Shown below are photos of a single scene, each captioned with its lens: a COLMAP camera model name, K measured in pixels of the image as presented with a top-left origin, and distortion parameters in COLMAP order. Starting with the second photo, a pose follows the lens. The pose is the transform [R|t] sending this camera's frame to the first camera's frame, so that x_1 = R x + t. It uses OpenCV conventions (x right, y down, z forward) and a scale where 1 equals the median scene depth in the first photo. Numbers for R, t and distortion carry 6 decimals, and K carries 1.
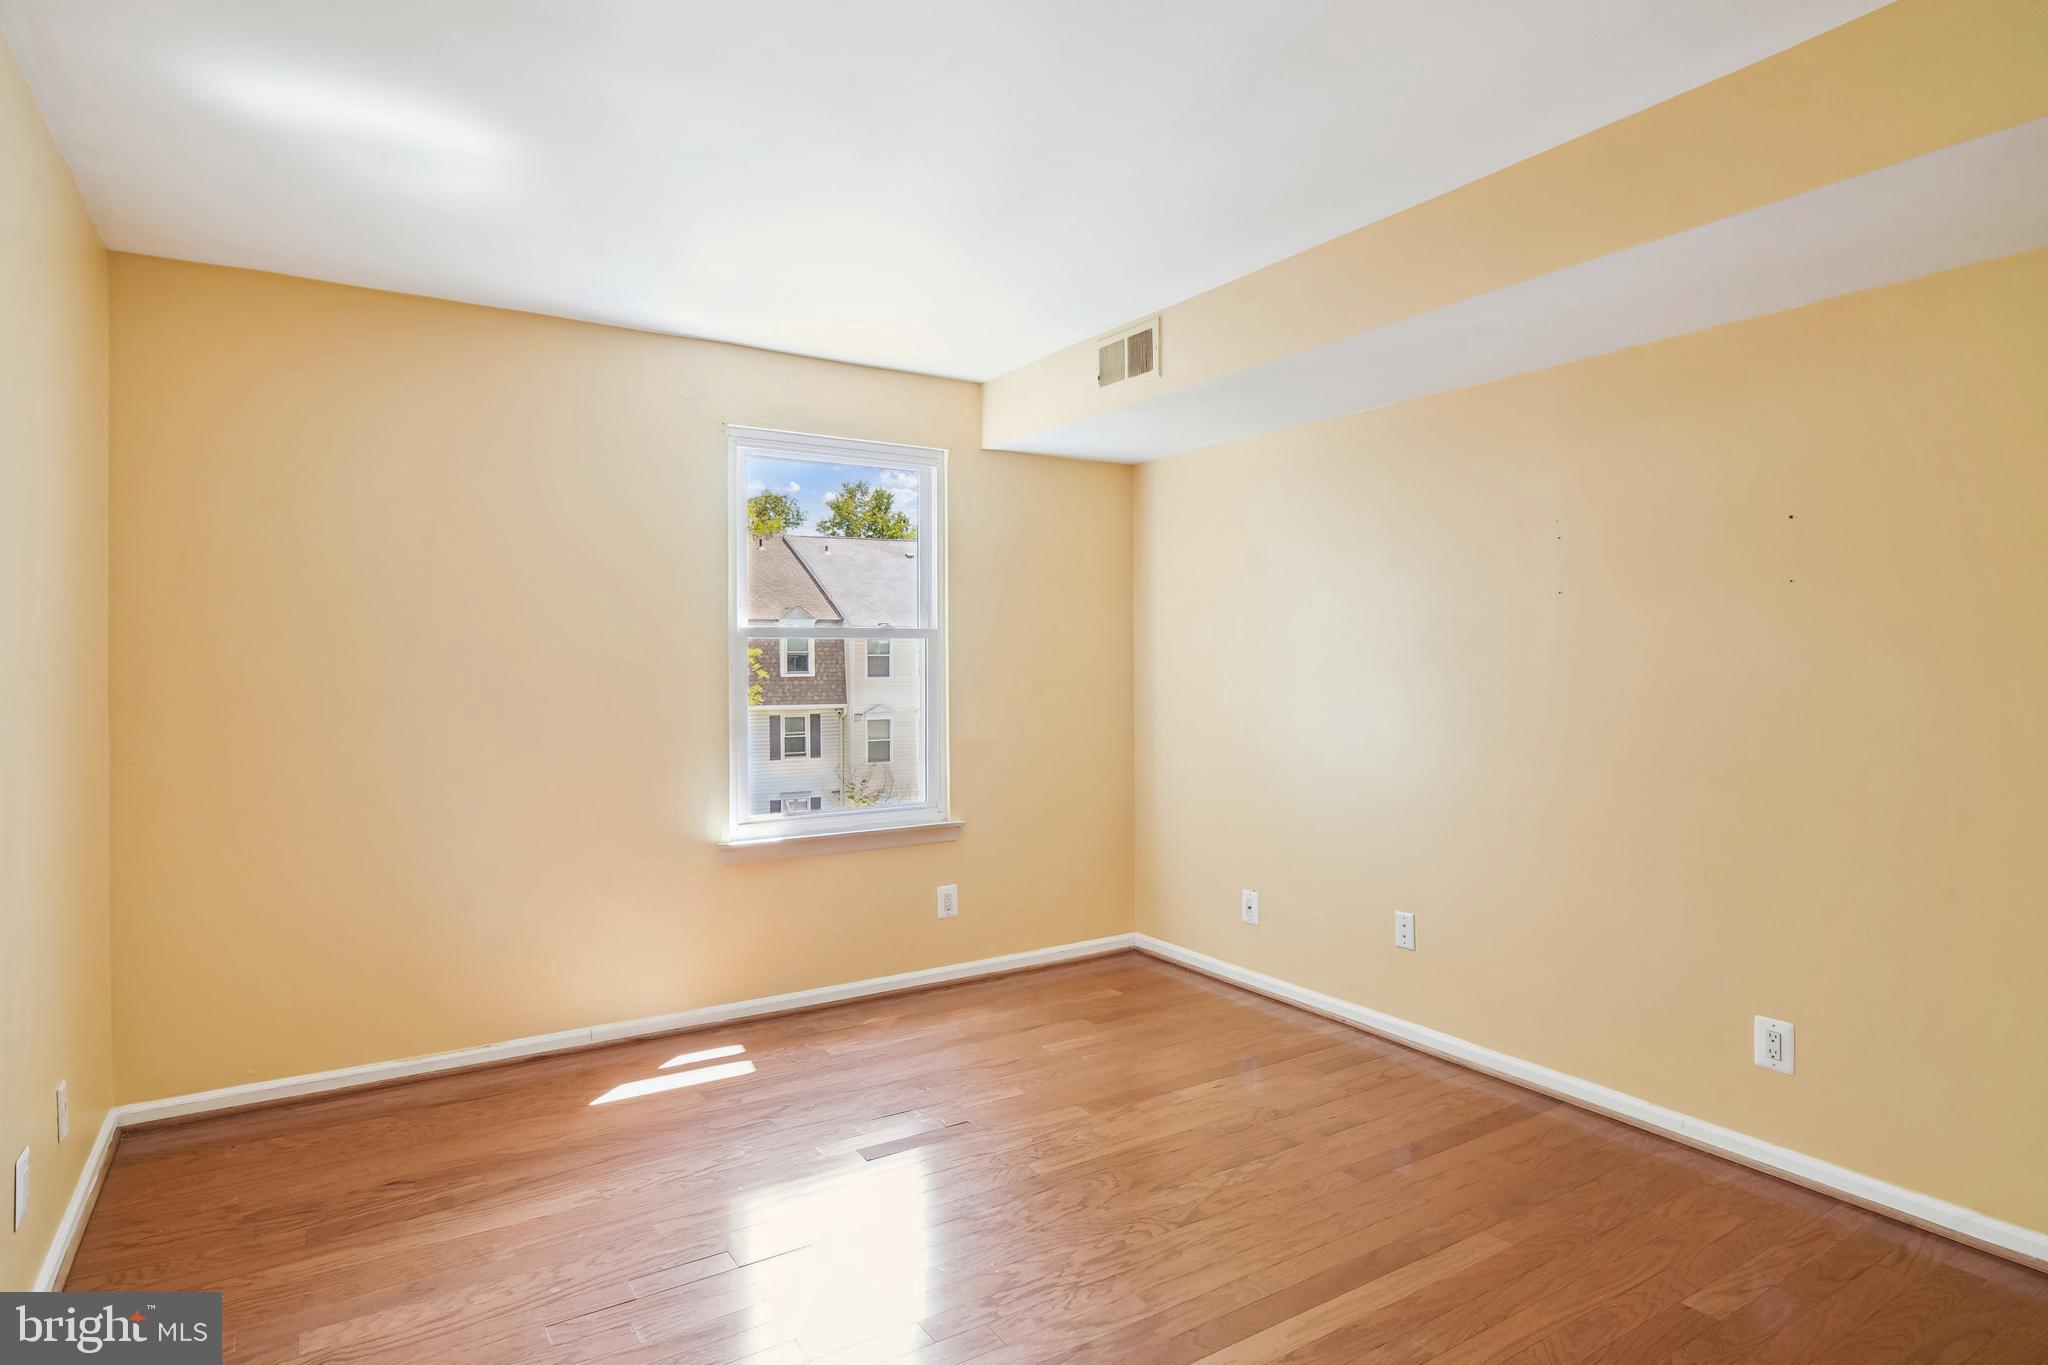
lens RADIAL K [[1081.7, 0, 1020.3], [0, 1081.7, 667.7], [0, 0, 1]] dist [-0.021214, 0.001741]
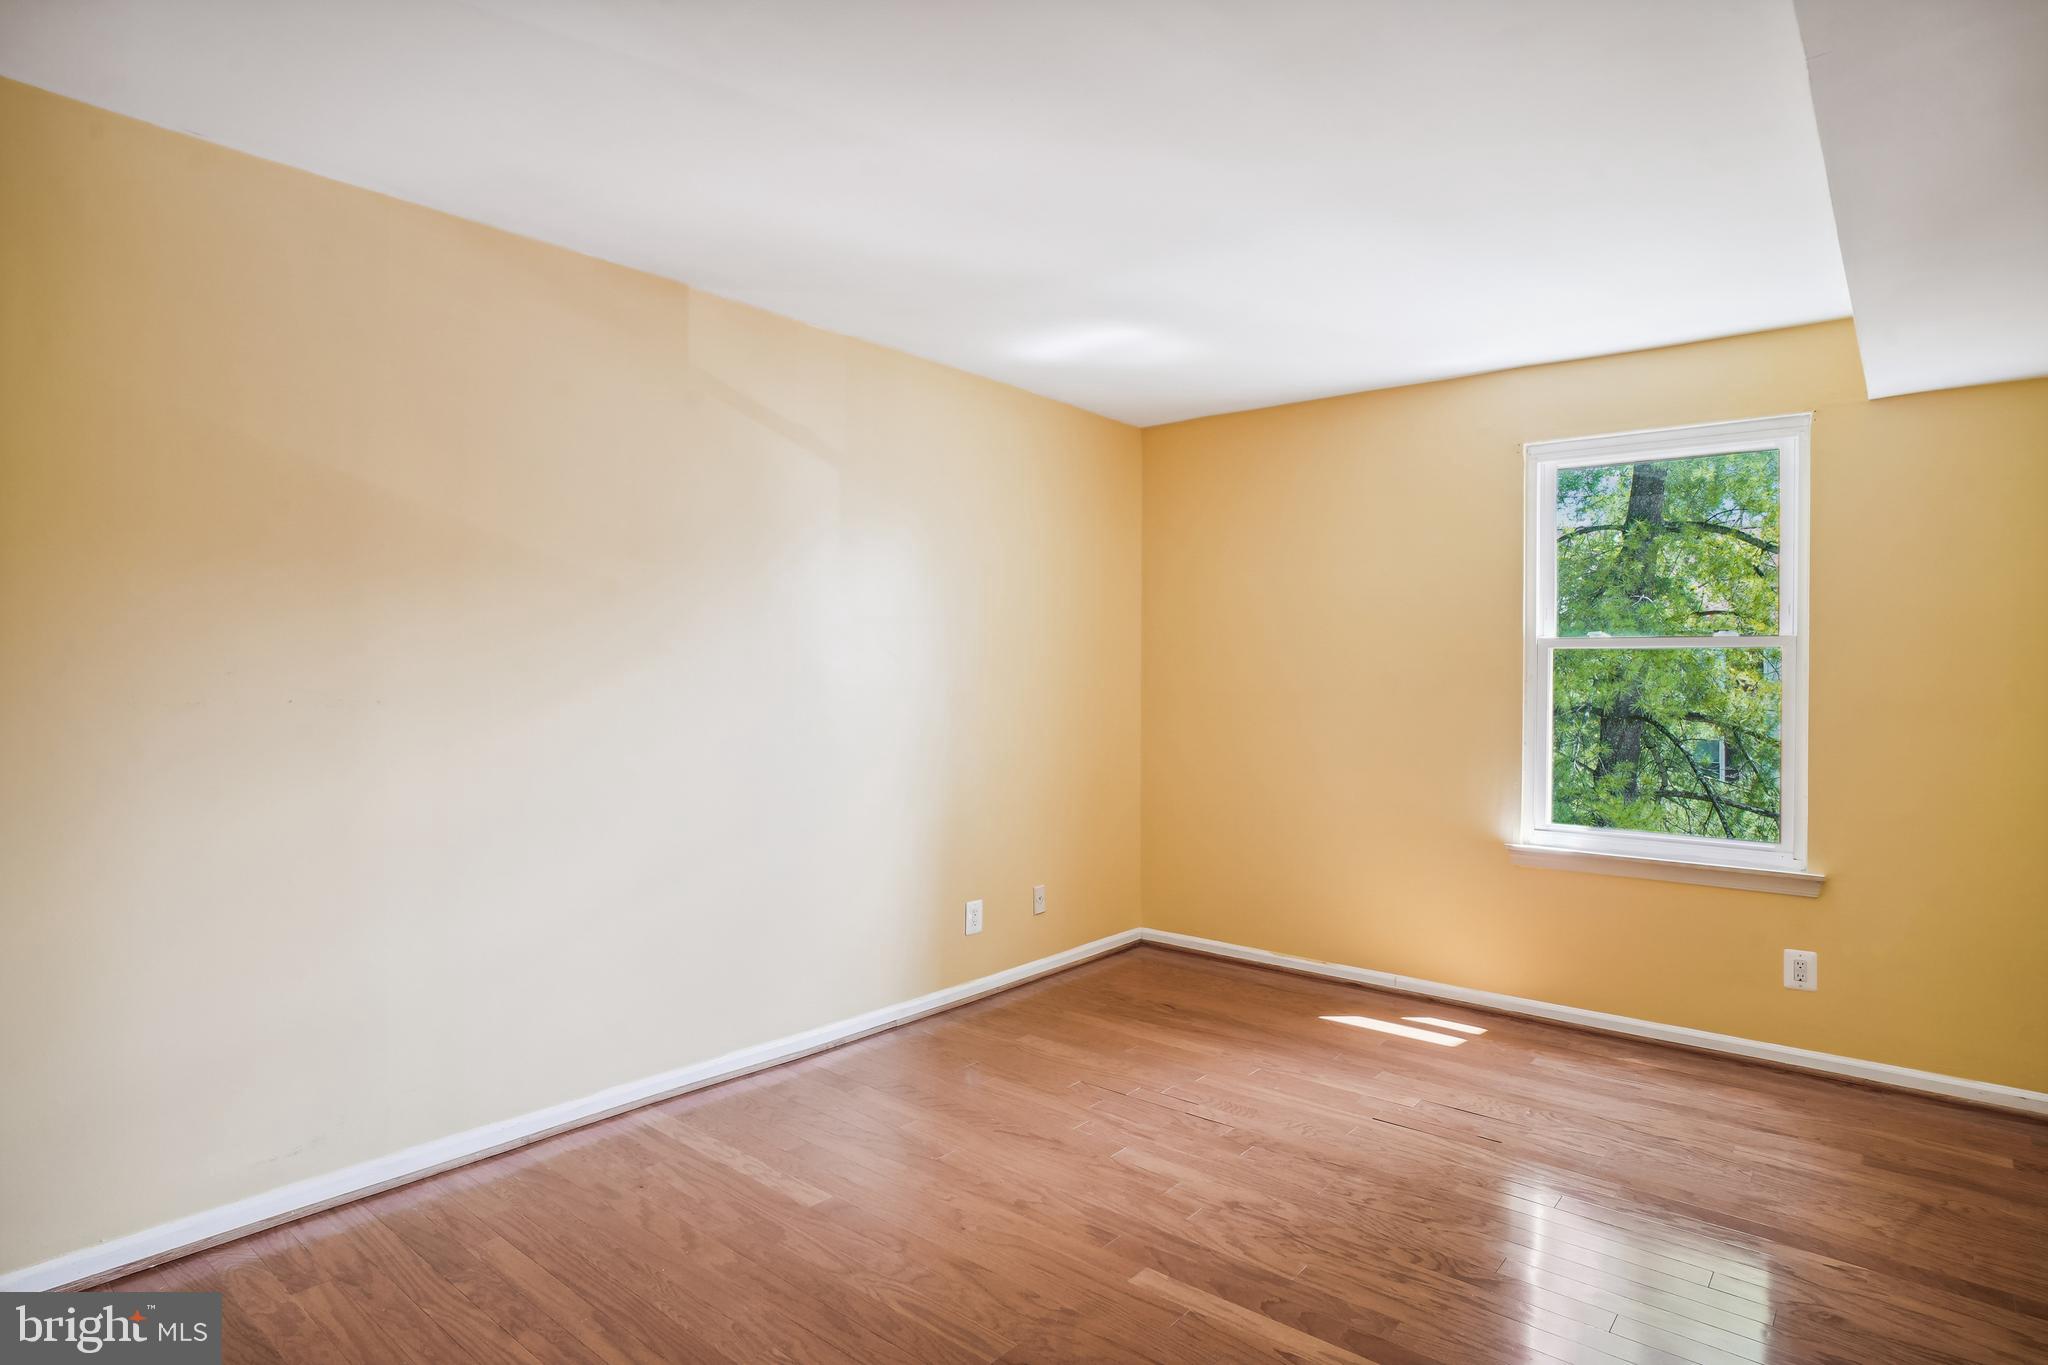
lens RADIAL K [[1081.7, 0, 1052.7], [0, 1081.7, 682.1], [0, 0, 1]] dist [-0.021214, 0.001741]
pose [[0.328657, 0.020088, -0.944236, 0.627892], [-0.017979, 0.999726, 0.015011, -0.002983], [0.944278, 0.012043, 0.328928, 0.250732]]
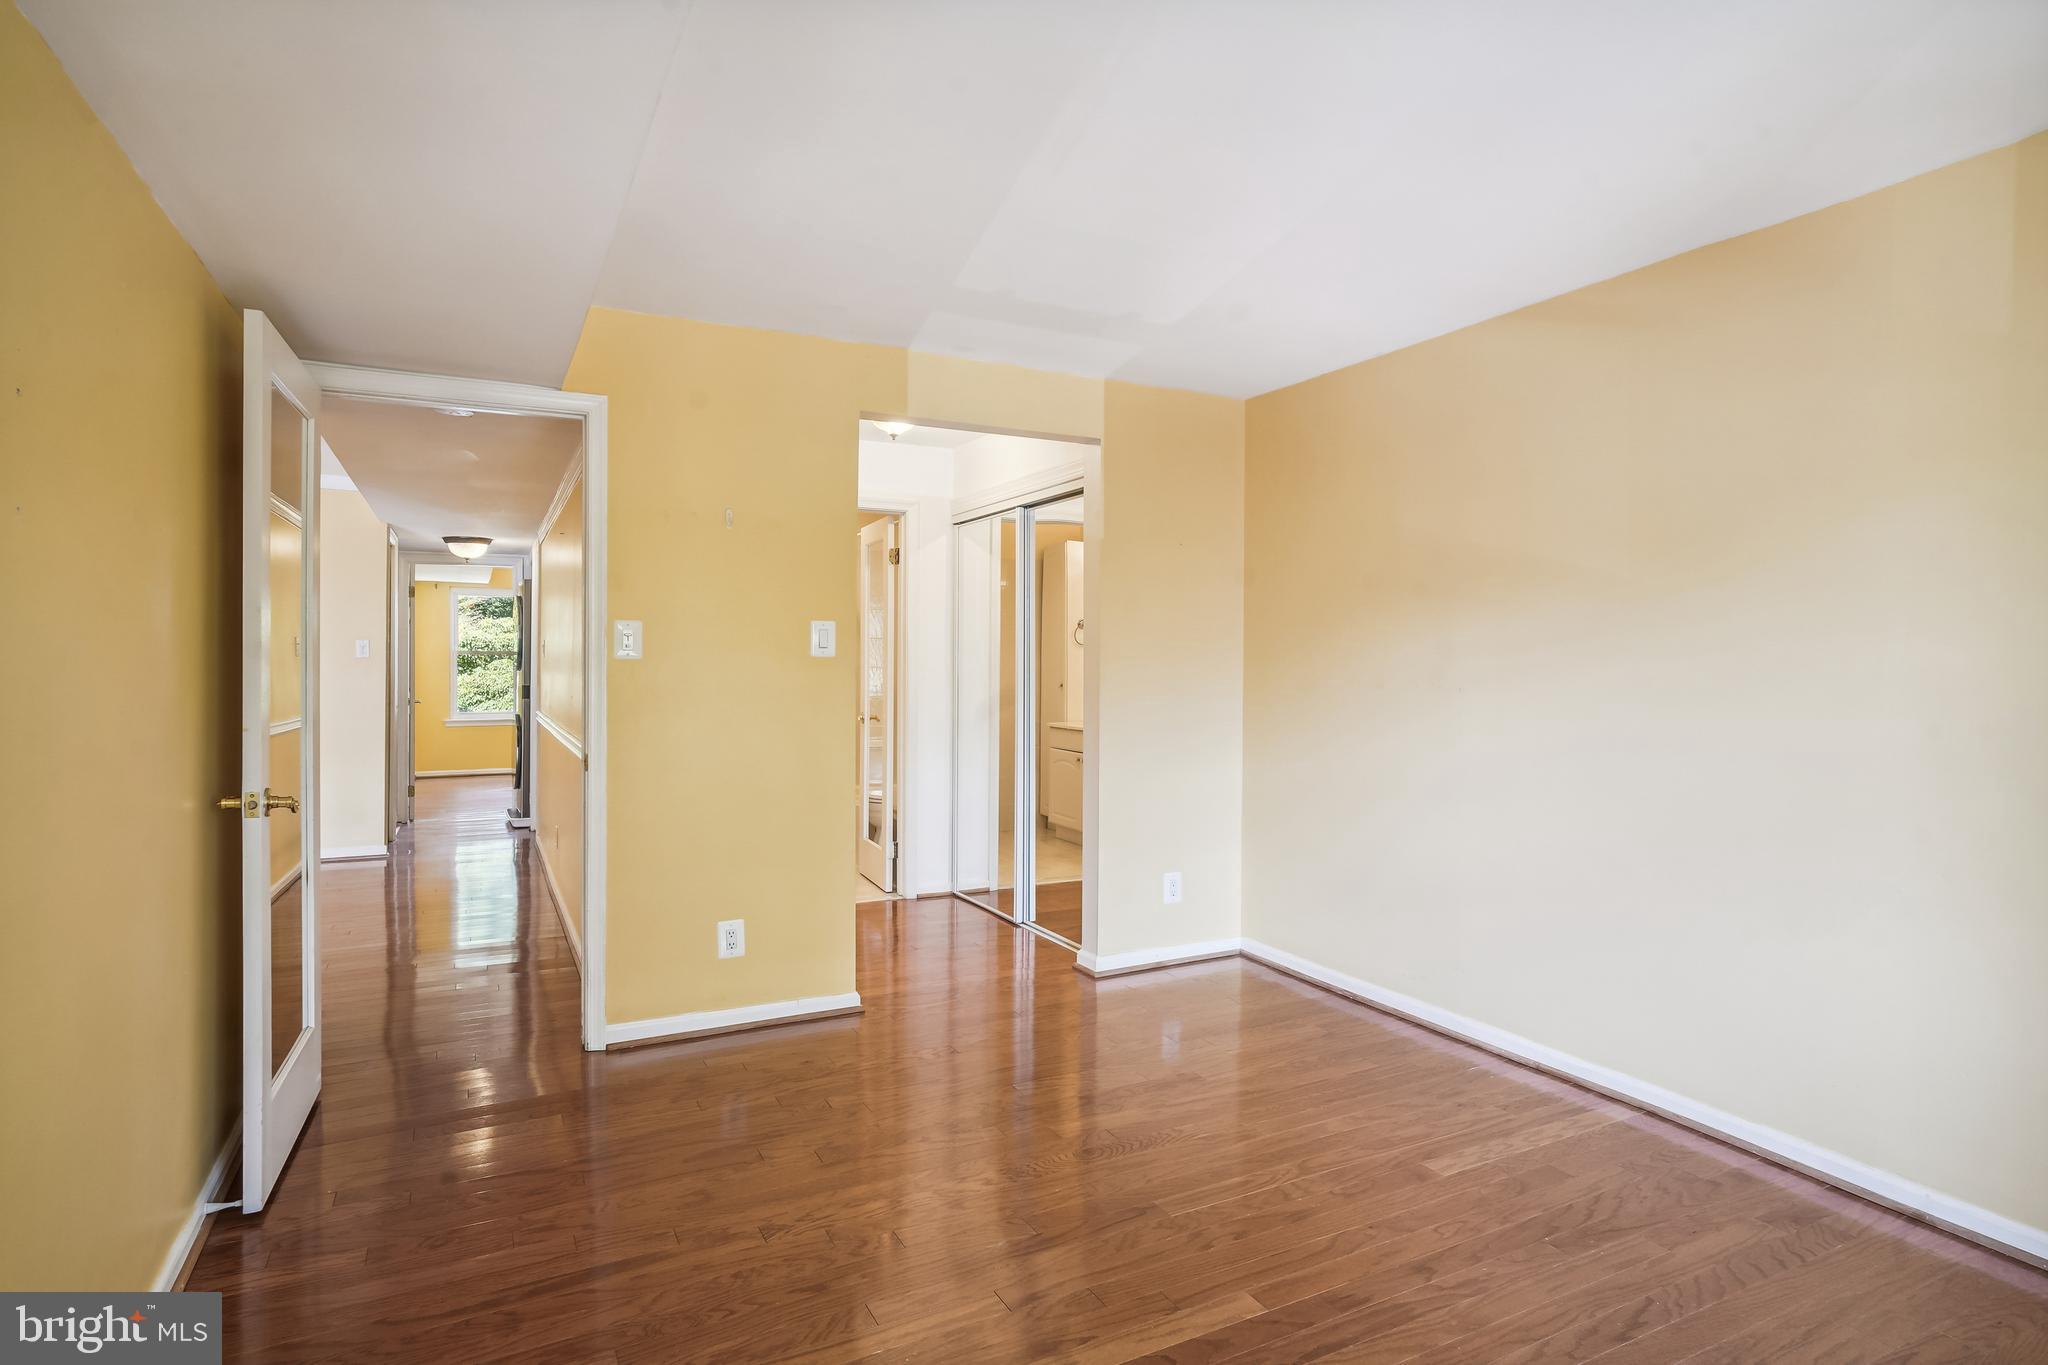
lens RADIAL K [[1081.7, 0, 1014.6], [0, 1081.7, 681.9], [0, 0, 1]] dist [-0.021214, 0.001741]
pose [[-0.995832, 0.001831, 0.091191, 0.124887], [0.003951, 0.999726, 0.023071, -0.005741], [-0.091123, 0.023335, -0.995566, 1.126643]]
